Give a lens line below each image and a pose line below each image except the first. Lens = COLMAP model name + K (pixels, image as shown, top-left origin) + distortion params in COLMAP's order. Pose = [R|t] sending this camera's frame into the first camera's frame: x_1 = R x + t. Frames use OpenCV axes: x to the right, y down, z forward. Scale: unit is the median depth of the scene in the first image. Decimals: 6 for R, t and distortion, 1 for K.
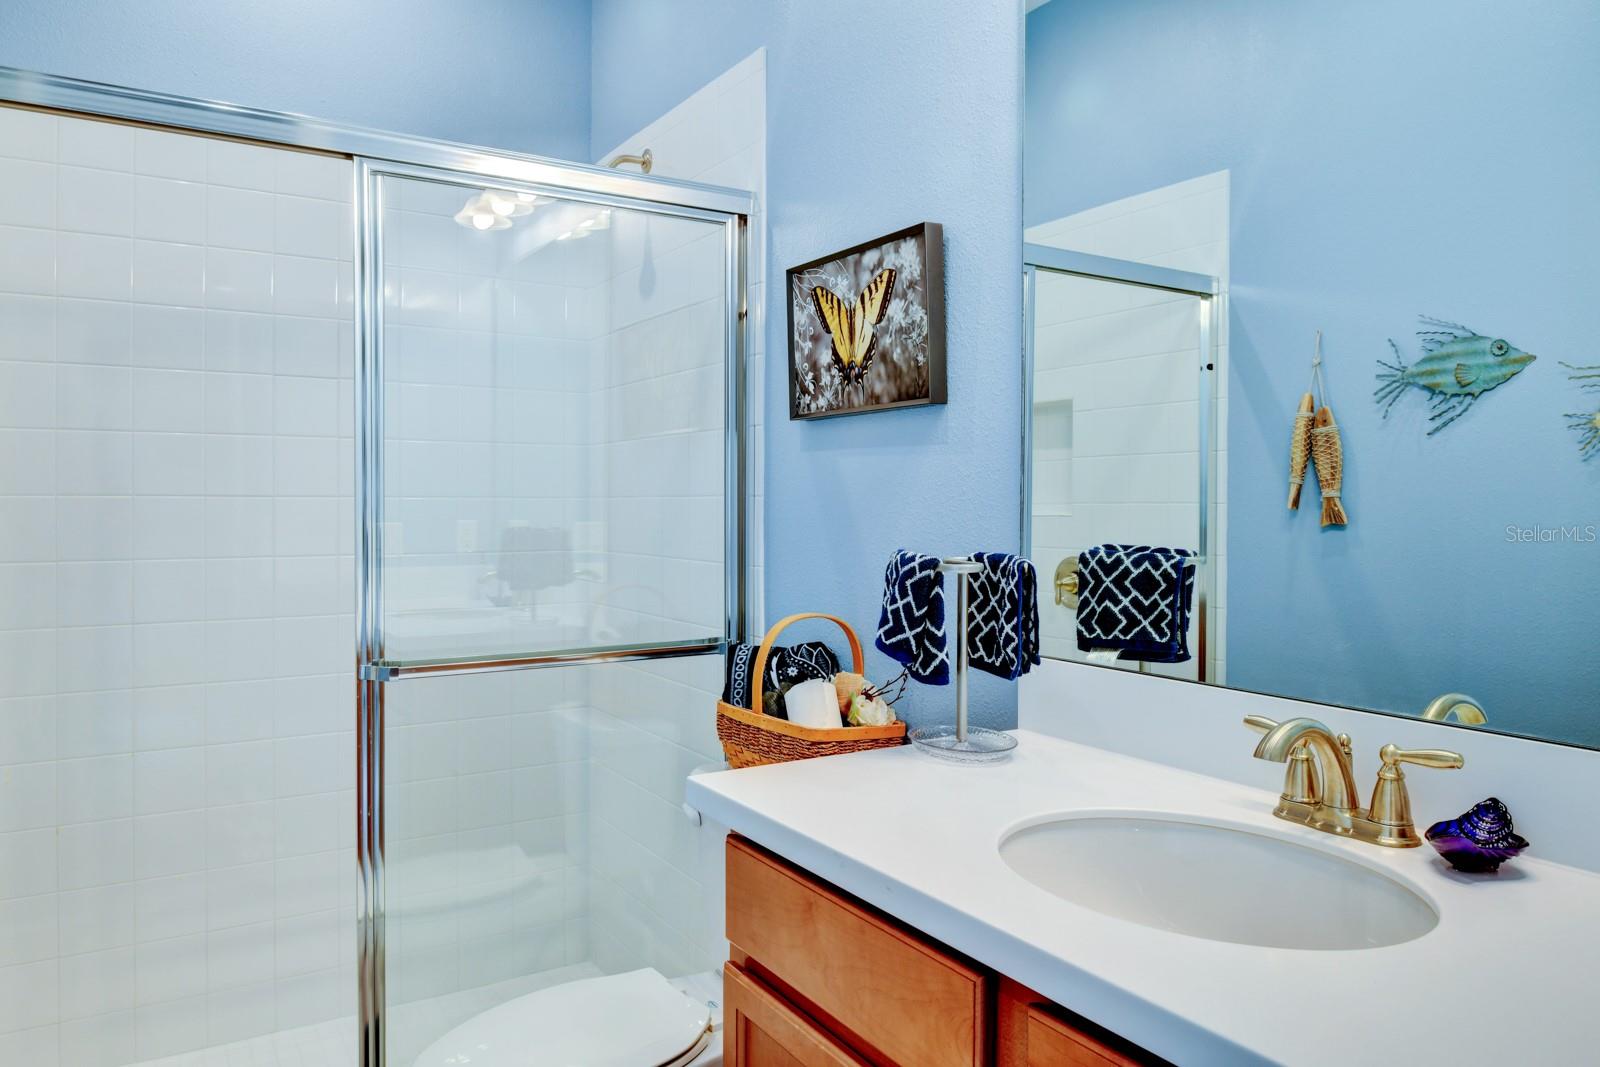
lens RADIAL K [[1115.1, 0, 805.0], [0, 1115.1, 531.2], [0, 0, 1]] dist [-0.007431, -0.006331]
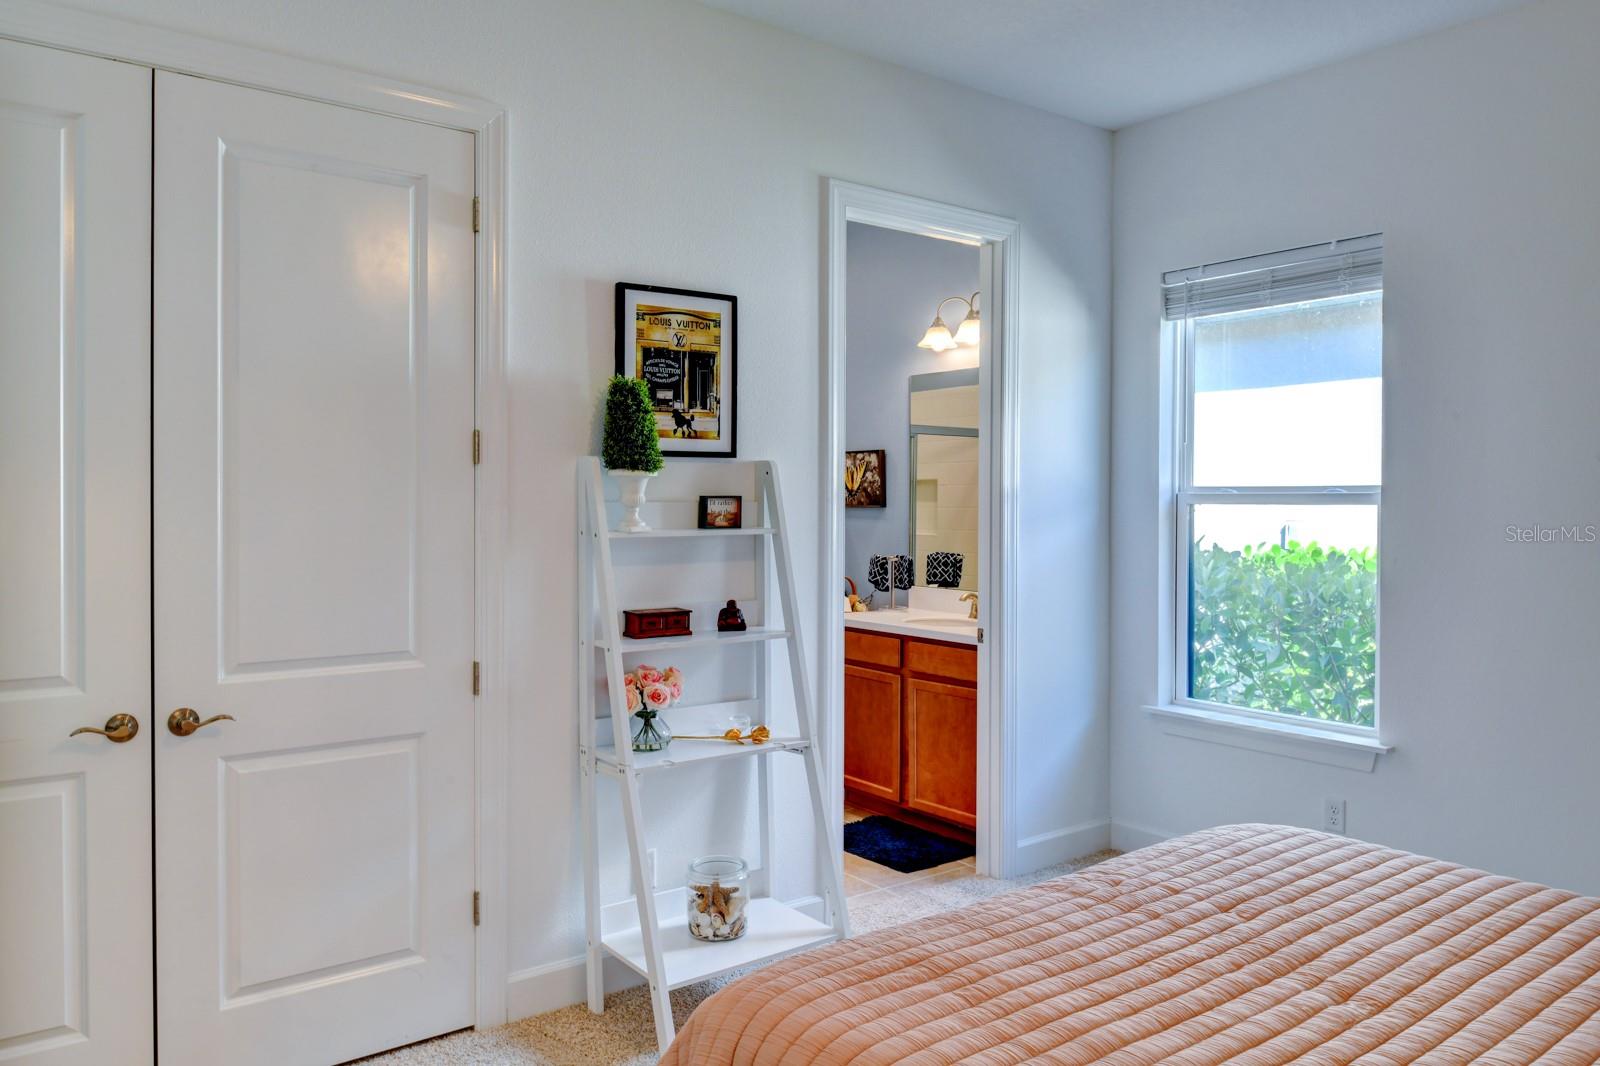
lens RADIAL K [[1115.1, 0, 798.8], [0, 1115.1, 529.6], [0, 0, 1]] dist [-0.007431, -0.006331]
pose [[0.996200, 0.000723, 0.087092, -0.401796], [-0.000579, 0.999998, -0.001670, -0.048005], [-0.087093, 0.001613, 0.996199, -2.163122]]
